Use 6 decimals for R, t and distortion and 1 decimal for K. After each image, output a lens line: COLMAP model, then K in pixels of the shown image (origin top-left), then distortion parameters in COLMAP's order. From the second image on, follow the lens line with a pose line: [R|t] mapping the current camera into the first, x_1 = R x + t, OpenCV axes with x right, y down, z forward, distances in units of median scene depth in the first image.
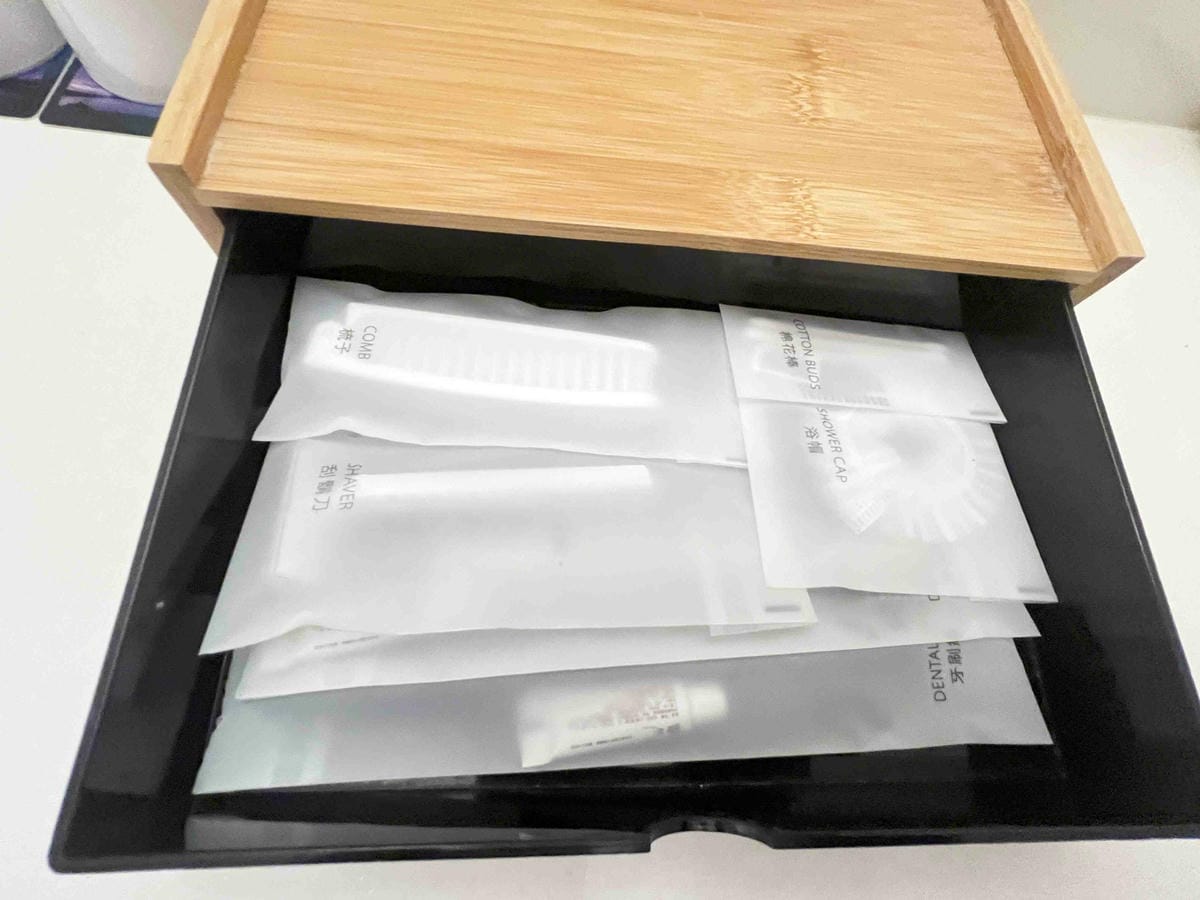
lens RADIAL K [[522.8, 0, 598.2], [0, 522.8, 453.3], [0, 0, 1]] dist [-0.013208, 0.001956]
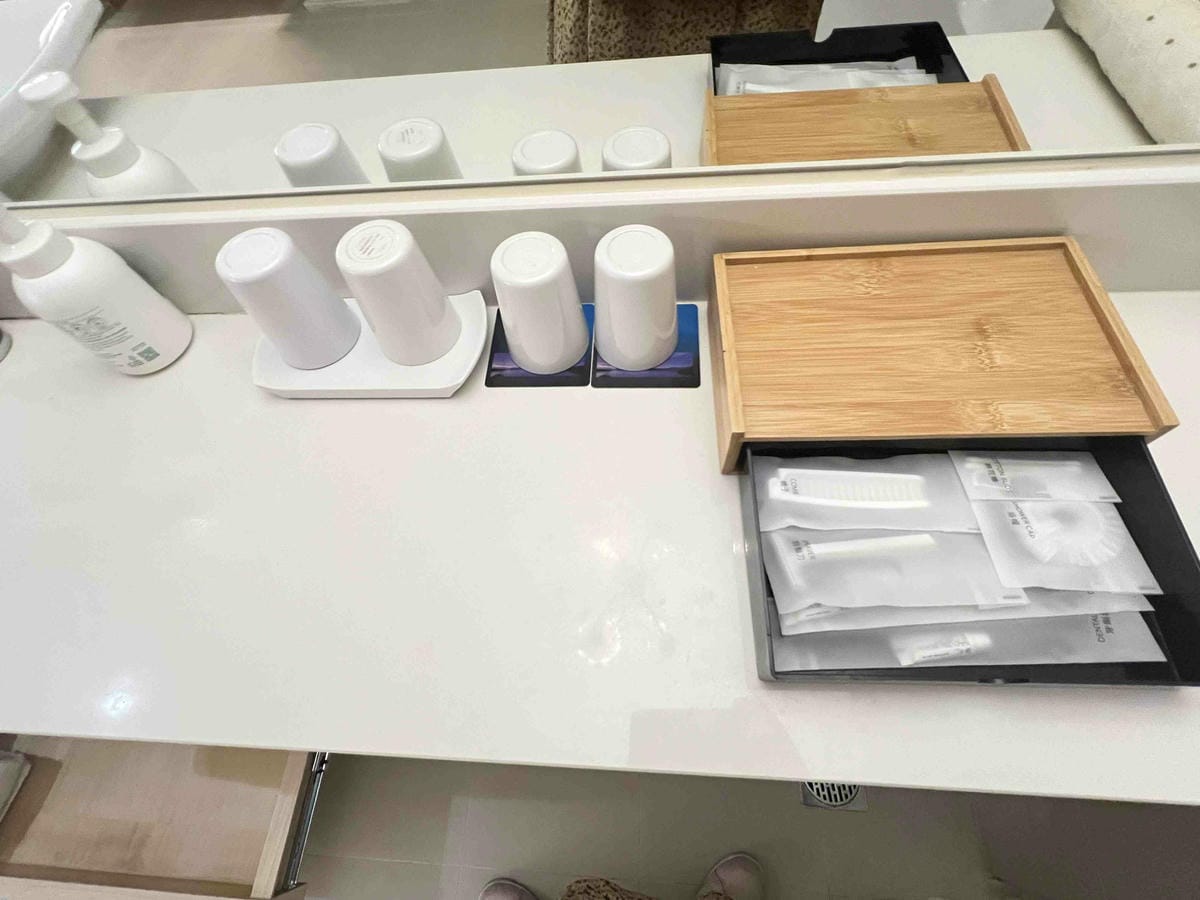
lens RADIAL K [[522.8, 0, 598.9], [0, 522.8, 448.9], [0, 0, 1]] dist [-0.013208, 0.001956]
pose [[0.978473, -0.074640, -0.192406, -0.807984], [0.051401, 0.991067, -0.123063, -0.132243], [0.199873, 0.110524, 0.973568, -1.415566]]
